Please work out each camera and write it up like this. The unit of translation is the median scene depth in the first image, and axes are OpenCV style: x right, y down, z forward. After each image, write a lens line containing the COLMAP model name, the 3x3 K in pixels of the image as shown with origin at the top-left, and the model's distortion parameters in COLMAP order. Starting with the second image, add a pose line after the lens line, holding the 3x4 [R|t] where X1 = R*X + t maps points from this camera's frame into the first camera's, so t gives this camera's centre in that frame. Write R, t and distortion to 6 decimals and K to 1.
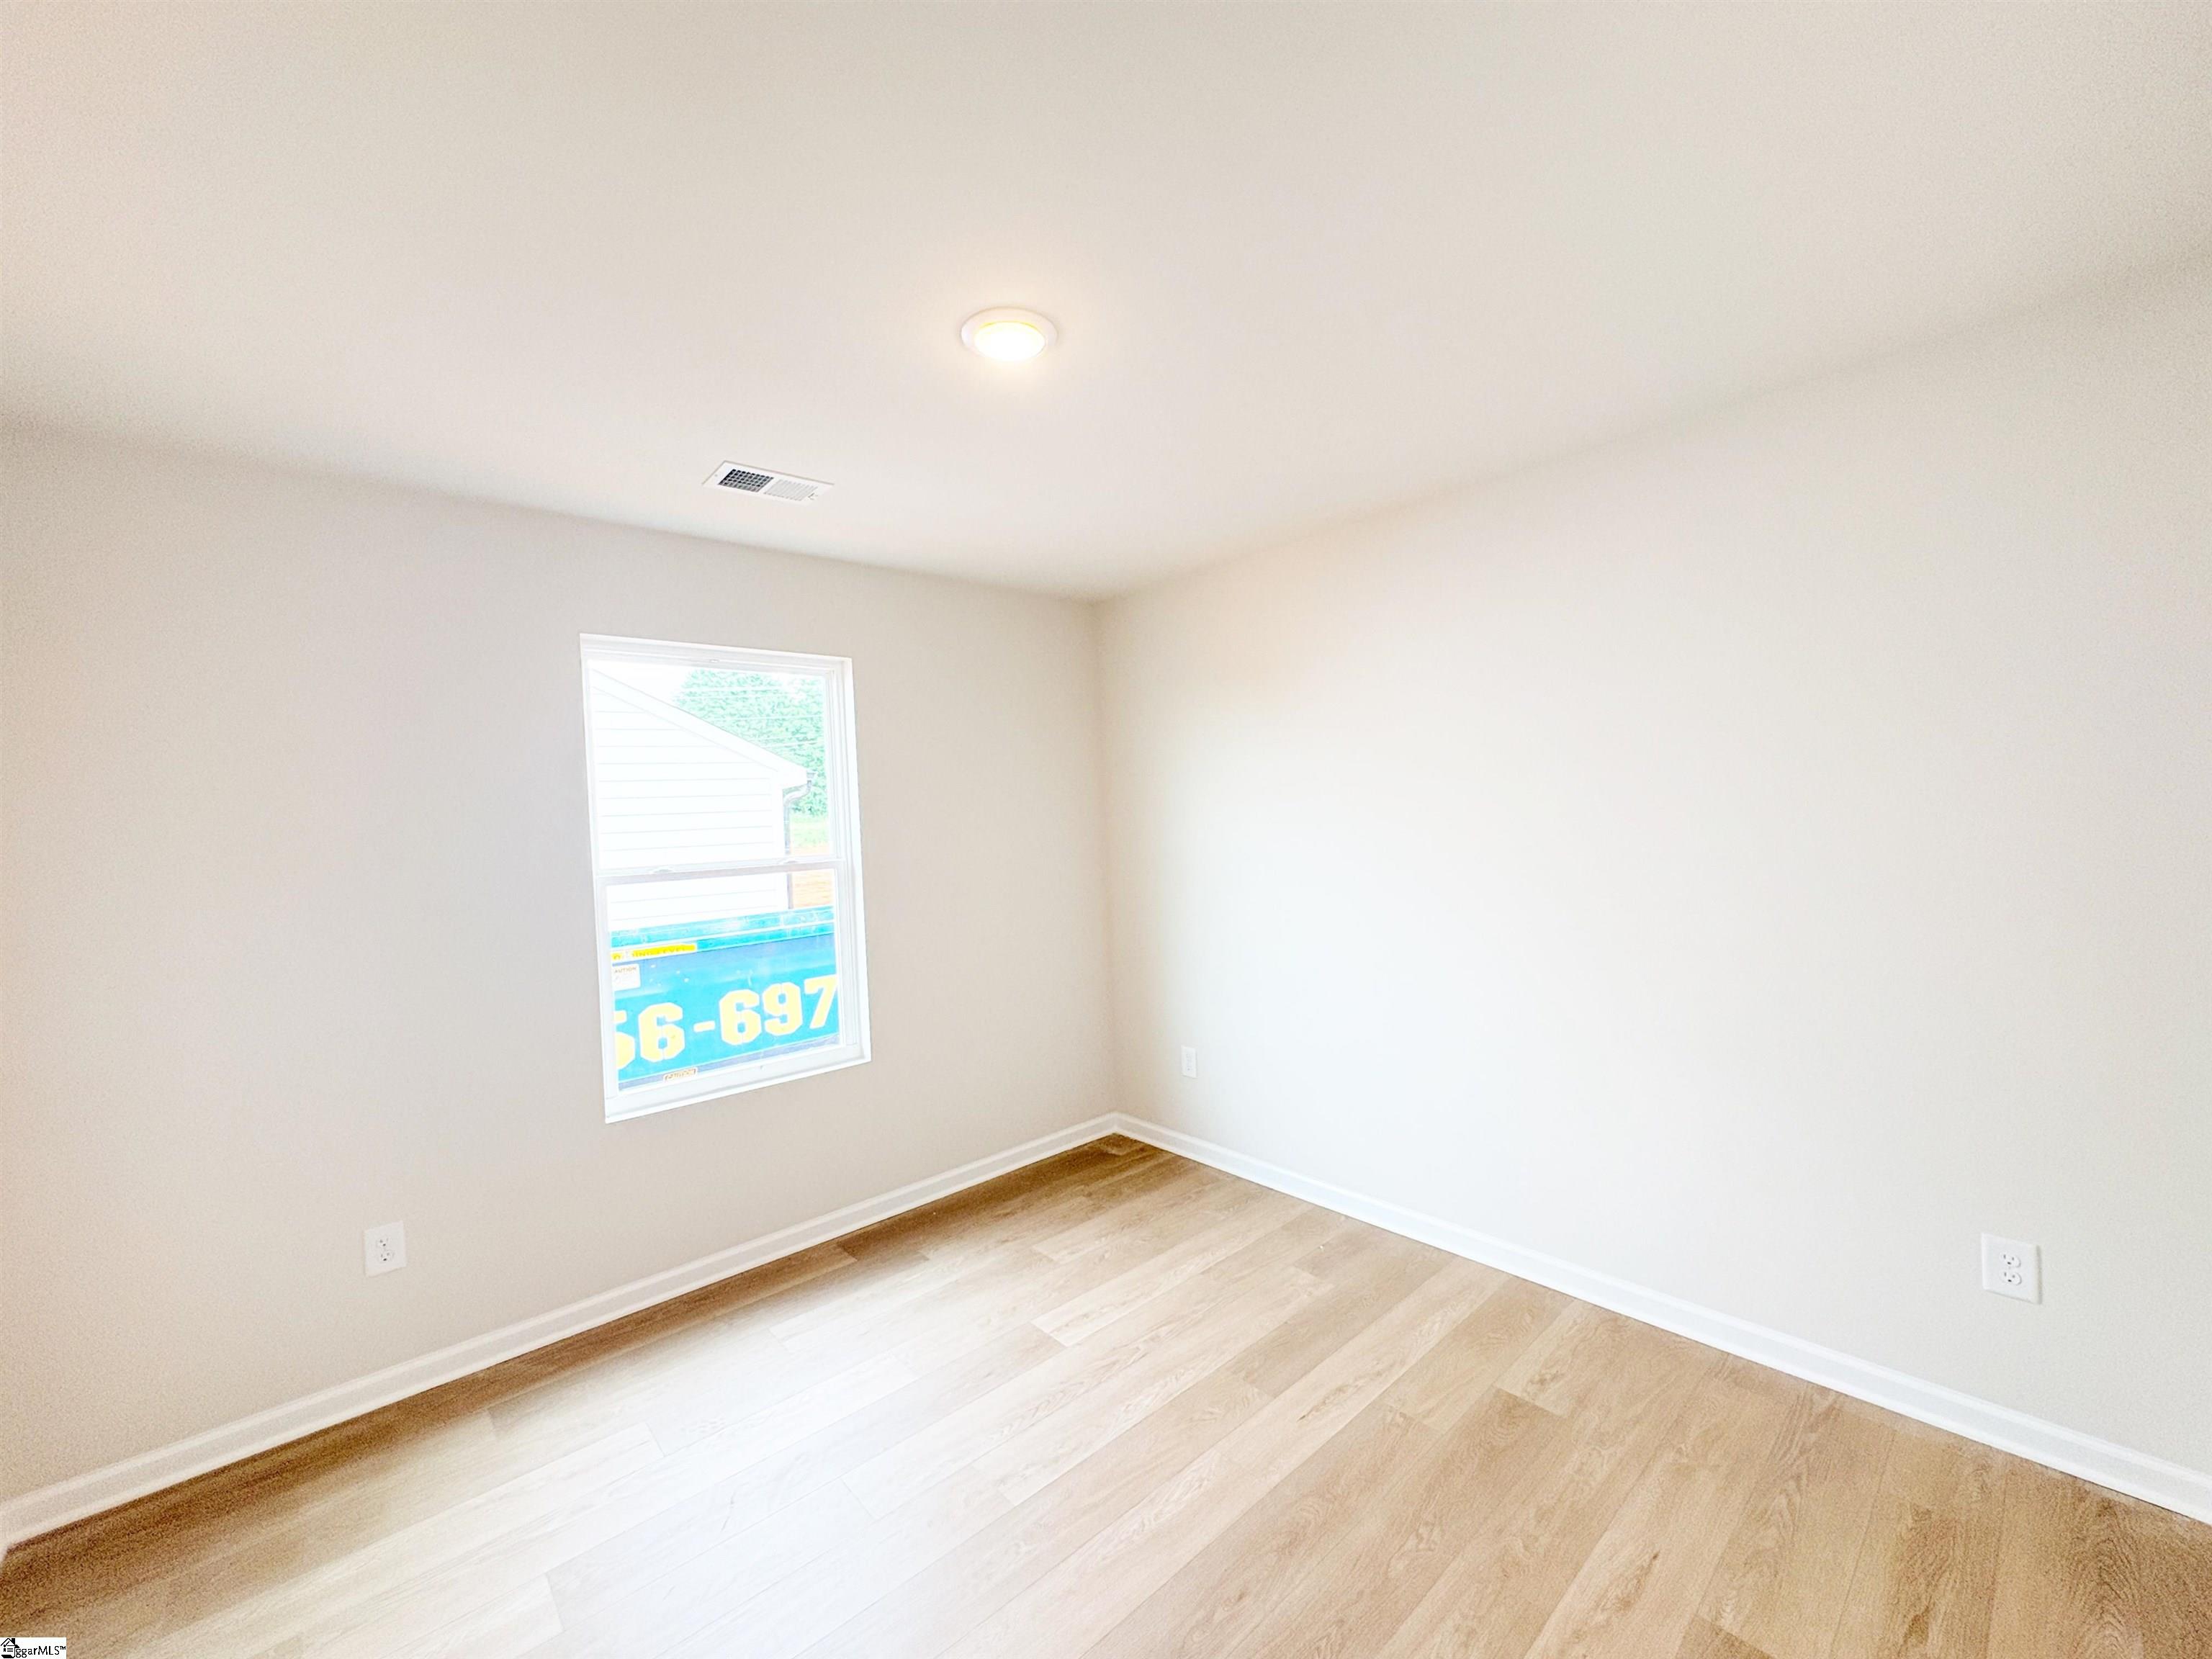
lens RADIAL K [[879.5, 0, 1106.0], [0, 879.5, 829.5], [0, 0, 1]] dist [0.002529, -0.000217]
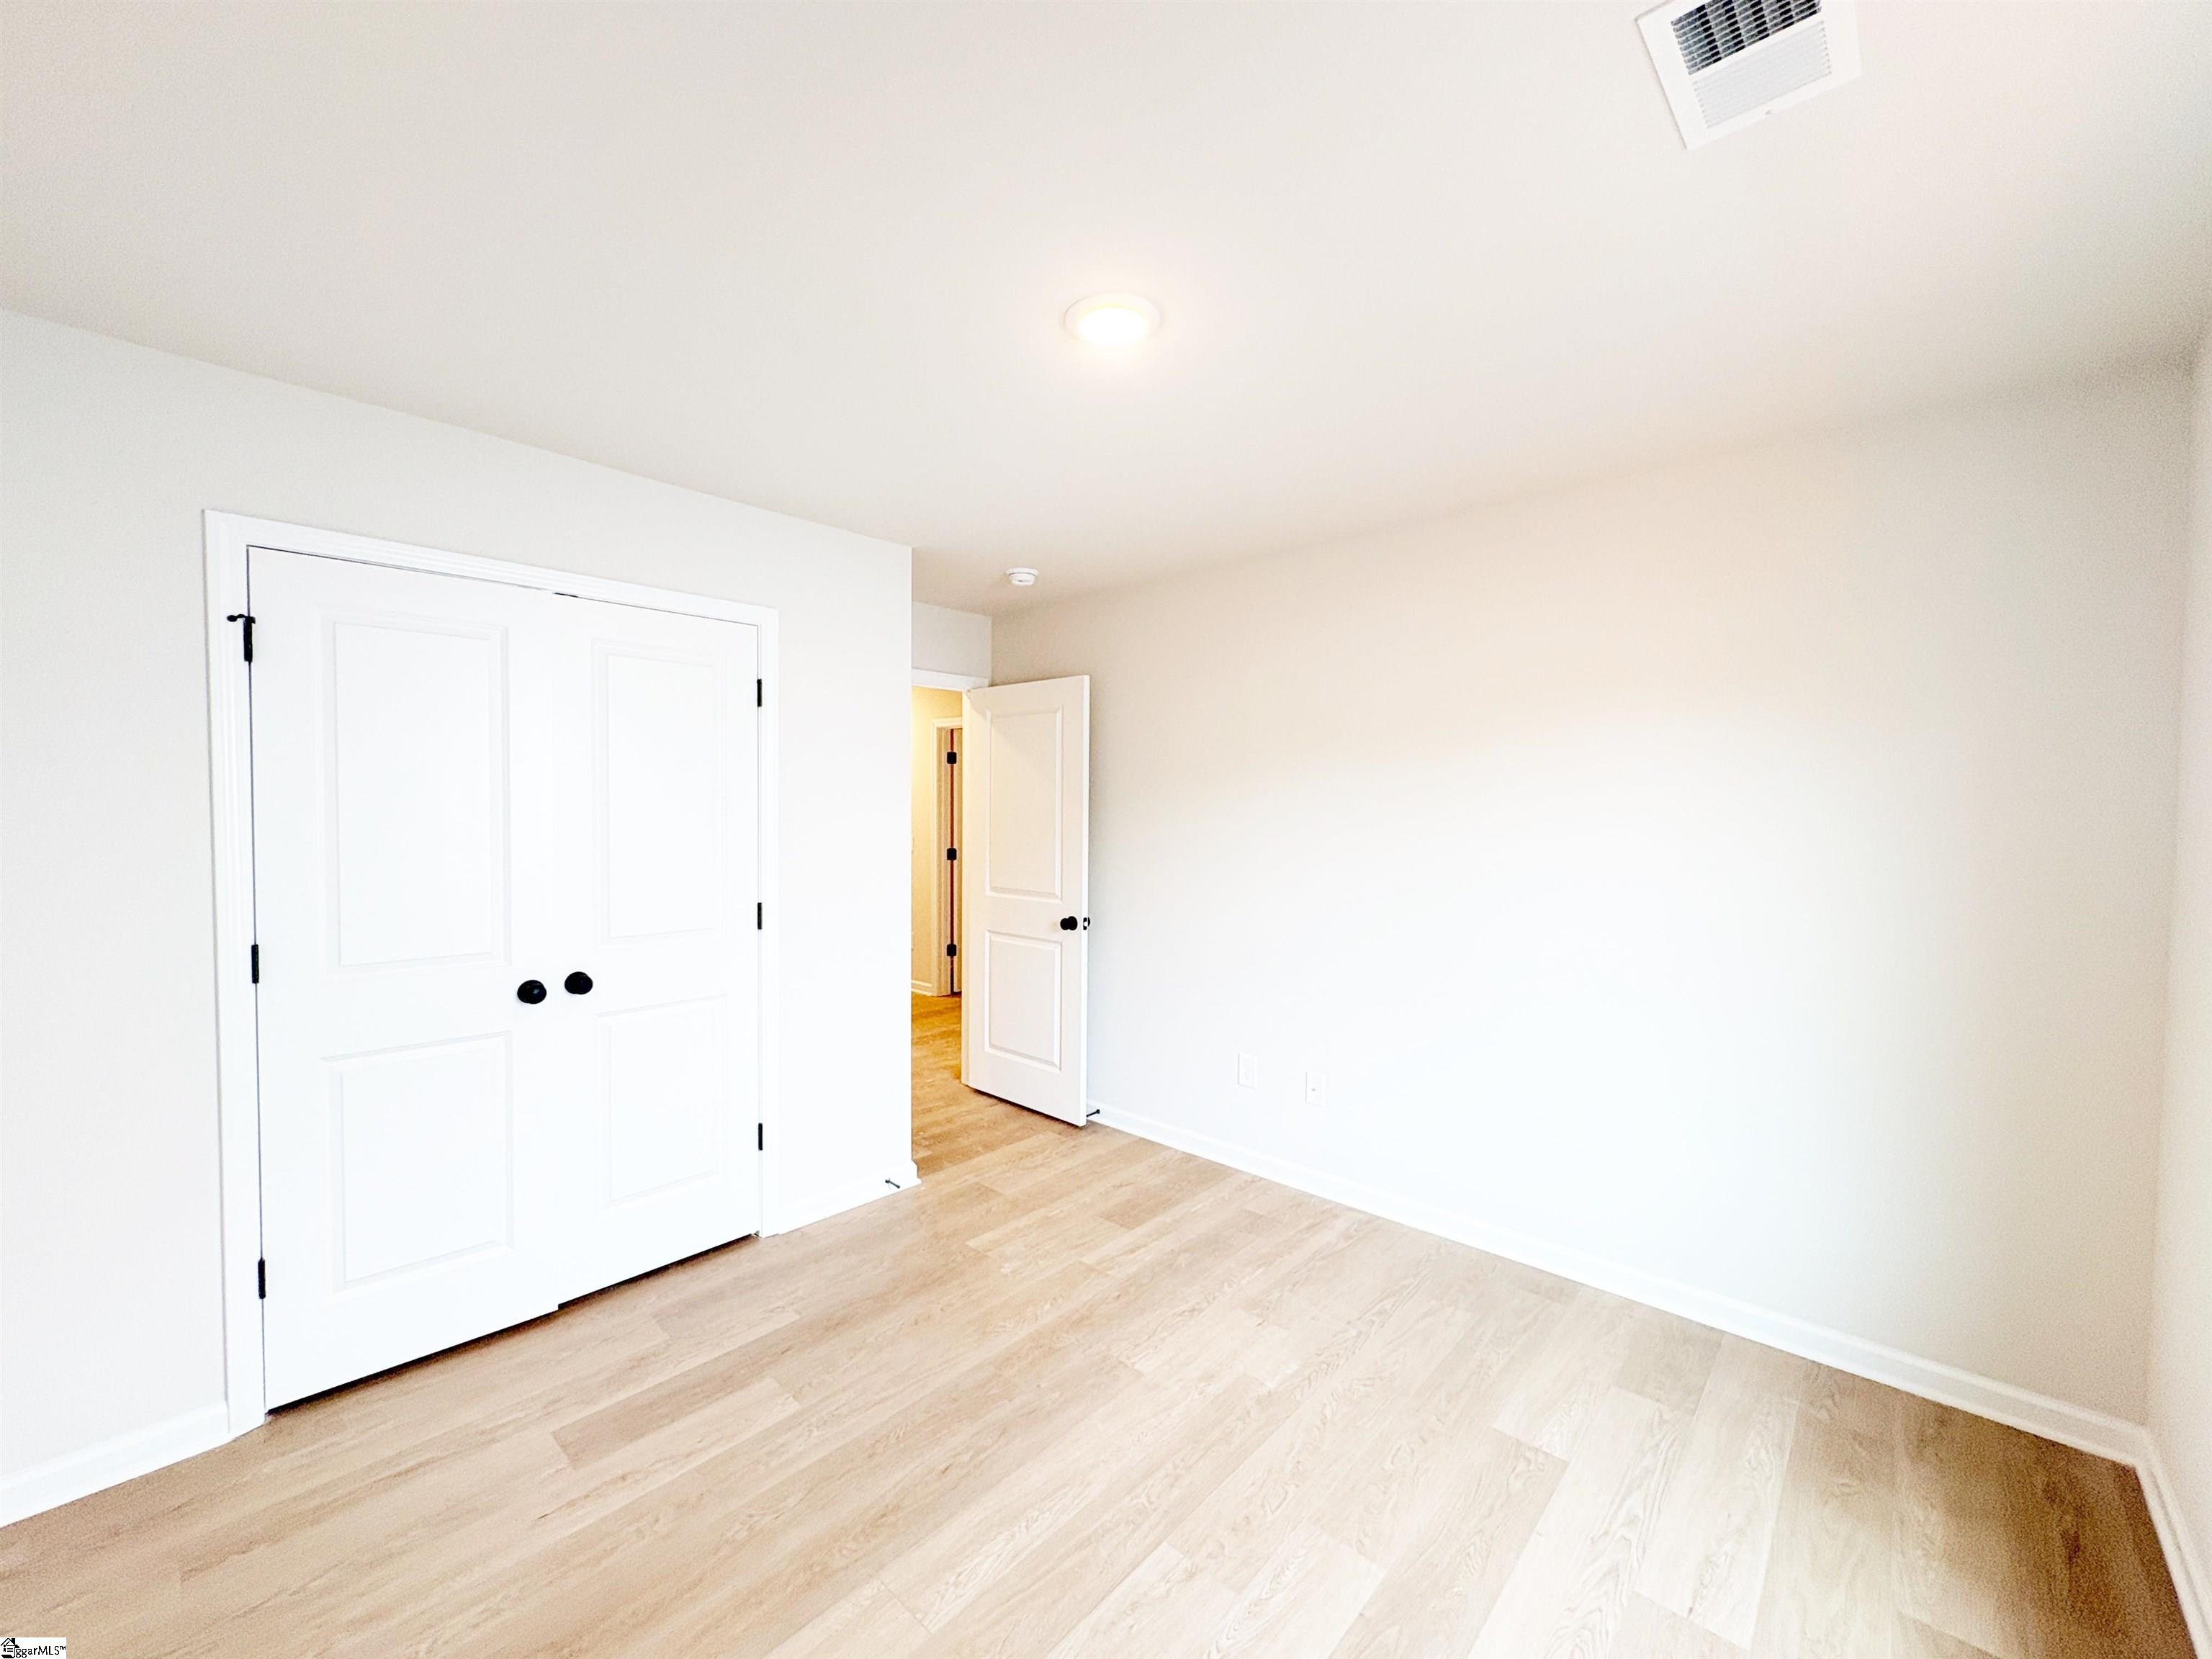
lens RADIAL K [[879.5, 0, 1106.0], [0, 879.5, 829.5], [0, 0, 1]] dist [0.002529, -0.000217]
pose [[-0.994122, 0.041917, -0.099826, 0.020422], [0.037352, 0.998188, 0.047171, -0.024306], [0.101623, 0.043165, -0.993886, 1.948917]]
